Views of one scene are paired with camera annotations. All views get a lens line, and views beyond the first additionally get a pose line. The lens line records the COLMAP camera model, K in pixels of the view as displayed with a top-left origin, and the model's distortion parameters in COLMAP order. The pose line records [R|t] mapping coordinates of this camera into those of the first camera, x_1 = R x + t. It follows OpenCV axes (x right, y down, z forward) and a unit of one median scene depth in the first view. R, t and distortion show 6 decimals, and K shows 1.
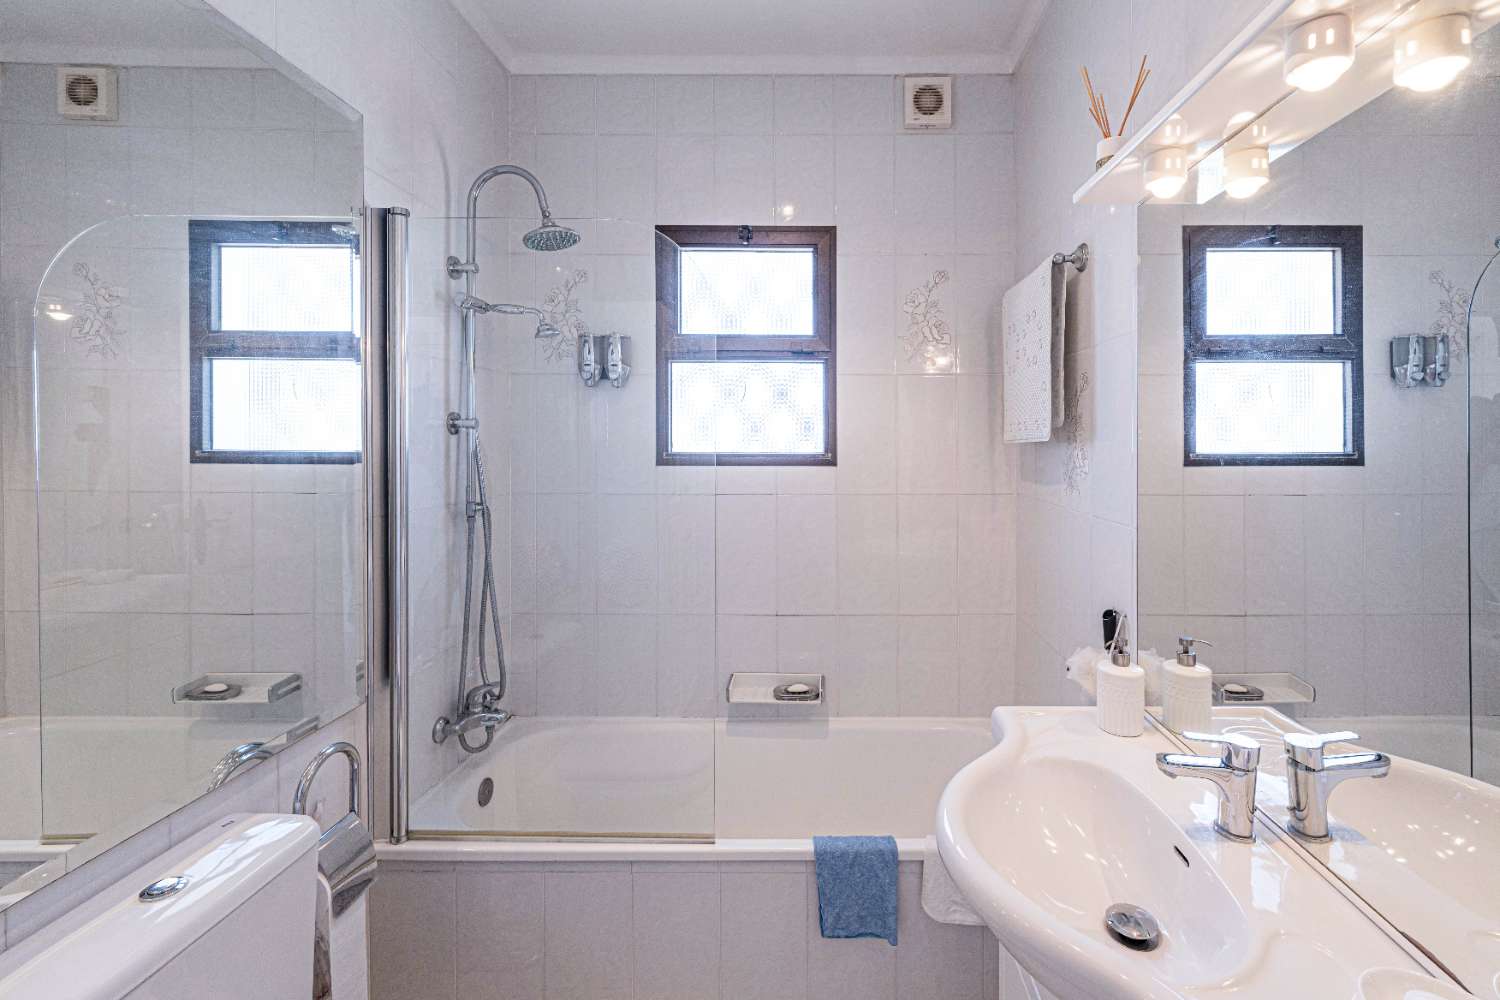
lens RADIAL K [[631.8, 0, 742.3], [0, 631.8, 449.6], [0, 0, 1]] dist [-0.000428, -0.000120]
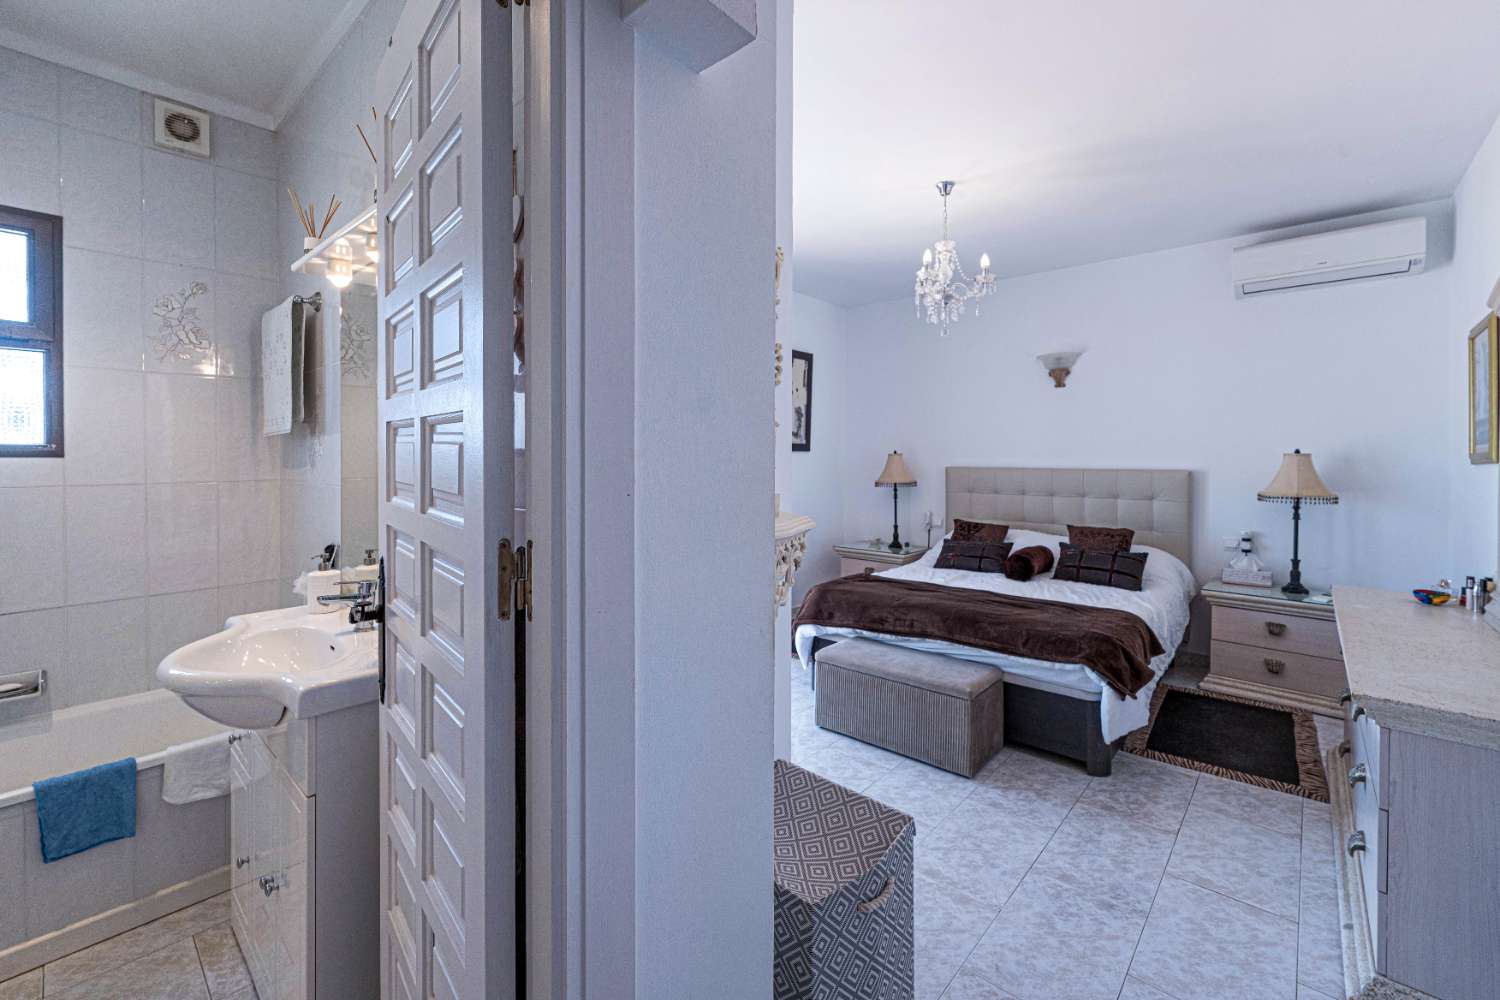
lens RADIAL K [[631.8, 0, 742.3], [0, 631.8, 449.6], [0, 0, 1]] dist [-0.000428, -0.000120]
pose [[0.568647, 0.000935, 0.822581, -0.065390], [0.014201, 0.999839, -0.010953, 0.043417], [-0.822459, 0.017910, 0.568543, -0.474598]]
